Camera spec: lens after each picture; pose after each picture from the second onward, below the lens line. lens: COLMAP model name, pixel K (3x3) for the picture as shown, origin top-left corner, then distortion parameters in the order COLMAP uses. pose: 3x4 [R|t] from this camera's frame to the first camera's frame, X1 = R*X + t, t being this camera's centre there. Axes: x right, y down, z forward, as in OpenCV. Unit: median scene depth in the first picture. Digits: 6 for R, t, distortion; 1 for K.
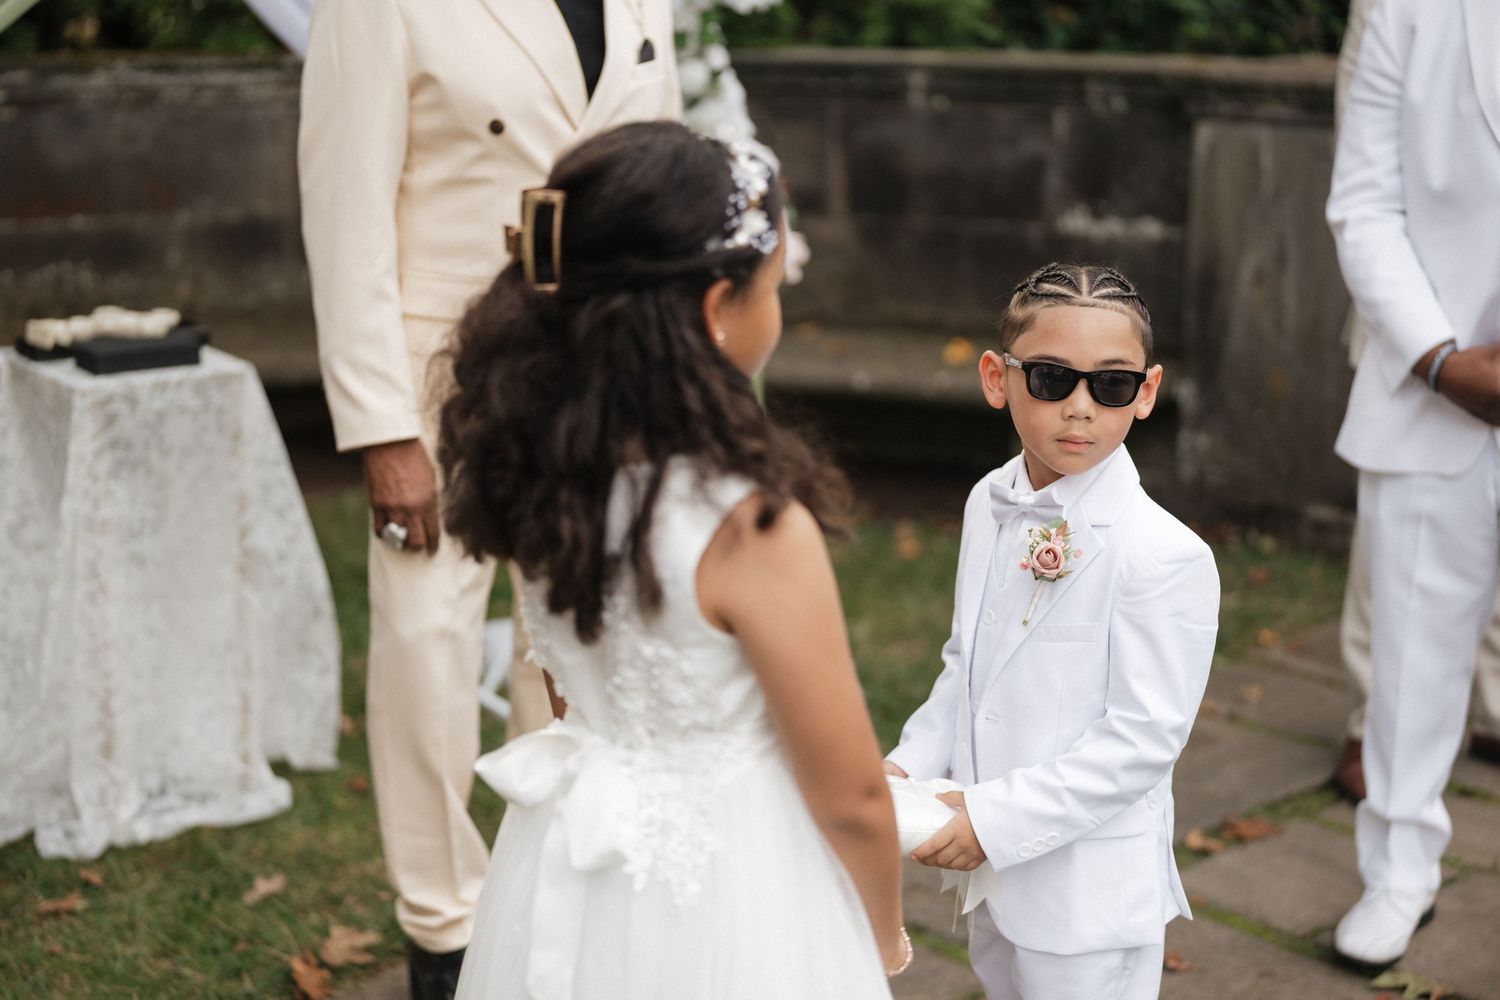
lens RADIAL K [[2202.6, 0, 762.8], [0, 2202.6, 464.5], [0, 0, 1]] dist [0.004882, 0.107849]
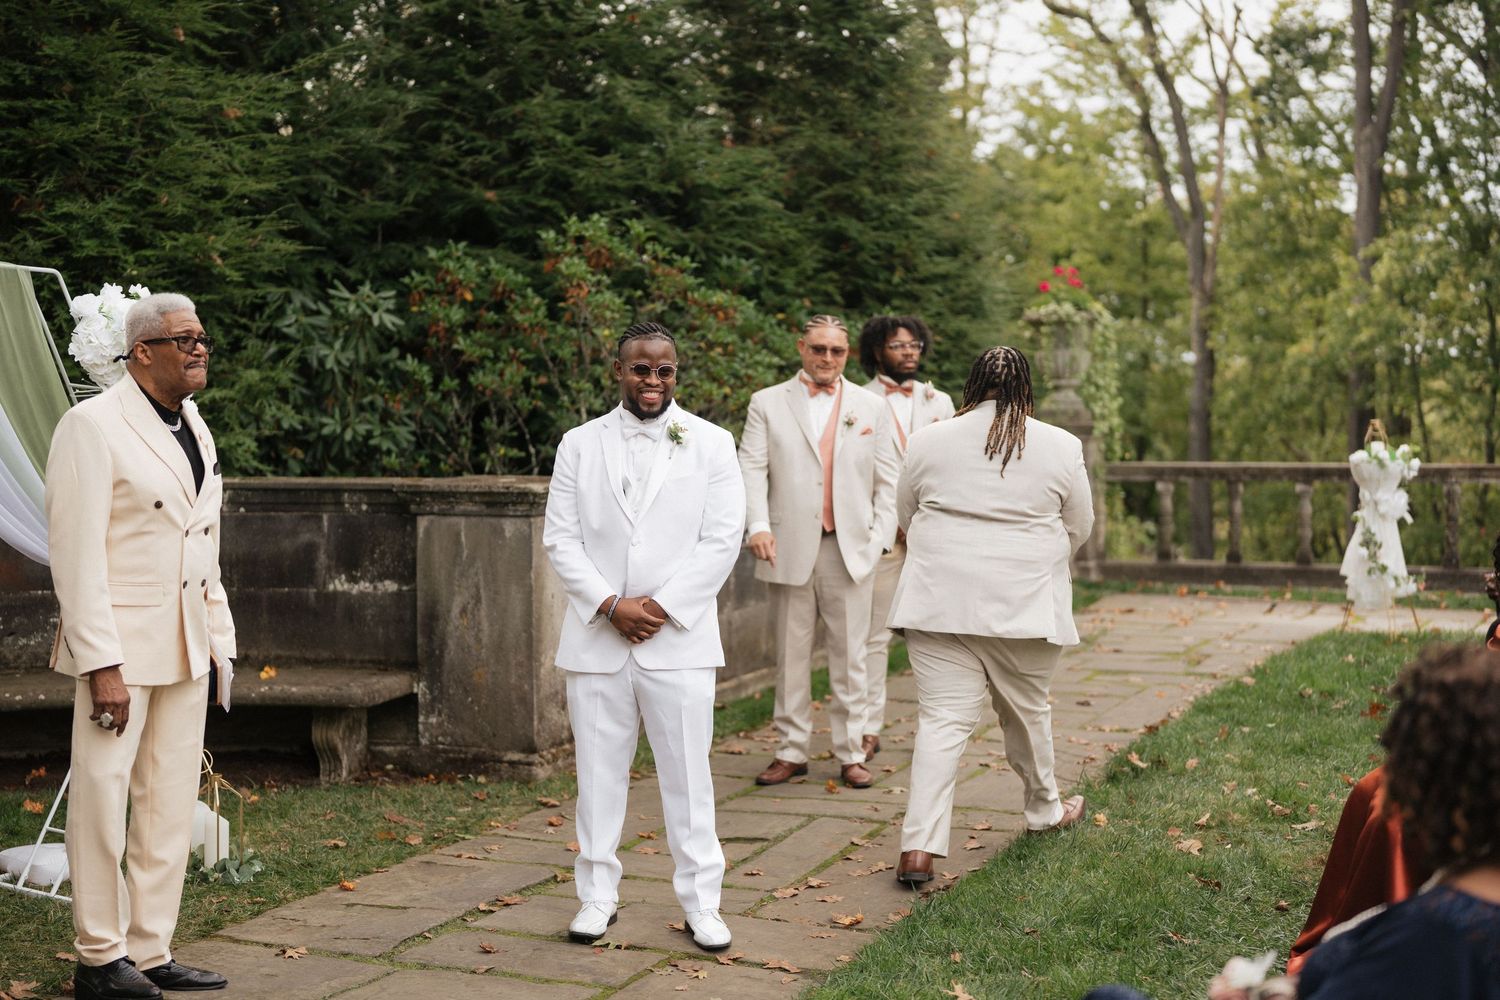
lens RADIAL K [[2202.6, 0, 762.8], [0, 2202.6, 464.5], [0, 0, 1]] dist [0.004882, 0.107849]
pose [[0.912882, -0.016484, 0.407890, -0.231124], [0.096508, 0.979576, -0.176403, 0.115993], [-0.396651, 0.200400, 0.895828, -0.545262]]
